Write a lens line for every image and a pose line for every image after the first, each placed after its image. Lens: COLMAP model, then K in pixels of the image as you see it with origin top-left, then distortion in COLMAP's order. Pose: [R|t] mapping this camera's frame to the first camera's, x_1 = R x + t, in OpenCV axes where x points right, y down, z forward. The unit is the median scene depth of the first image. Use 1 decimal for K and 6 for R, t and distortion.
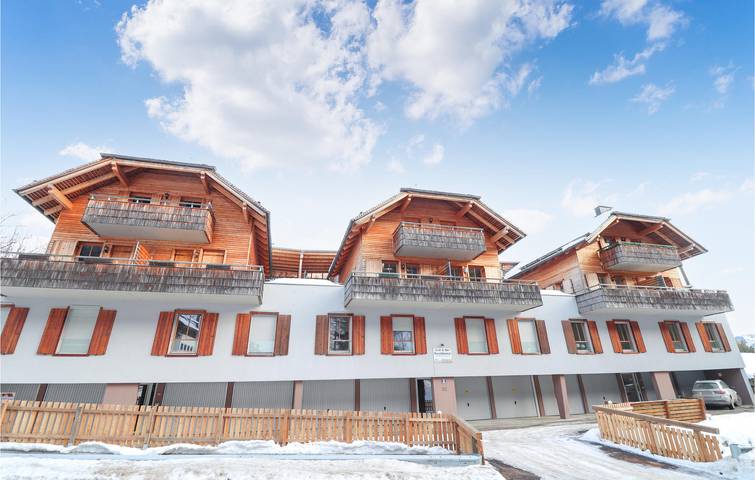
lens RADIAL K [[350.8, 0, 376.6], [0, 350.8, 240.4], [0, 0, 1]] dist [0.001933, 0.000174]
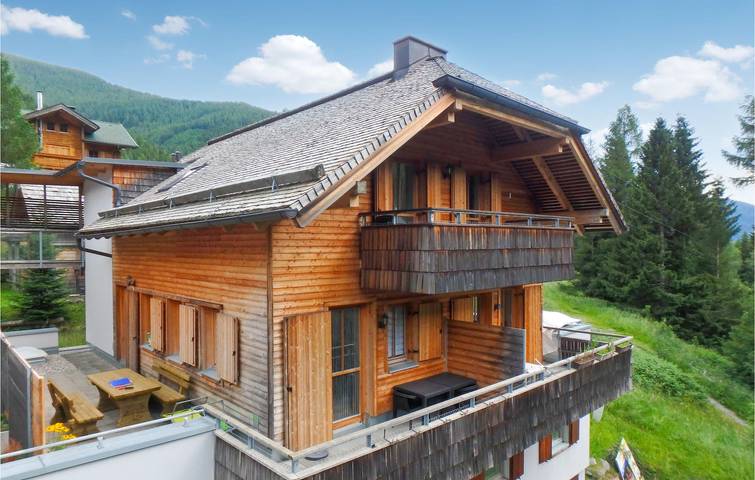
lens RADIAL K [[482.8, 0, 377.8], [0, 482.8, 243.2], [0, 0, 1]] dist [0.002030, 0.000159]
pose [[0.877233, 0.018873, 0.479693, 0.476590], [-0.203206, 0.919892, 0.335418, -0.077138], [-0.434936, -0.391716, 0.810795, 0.708034]]
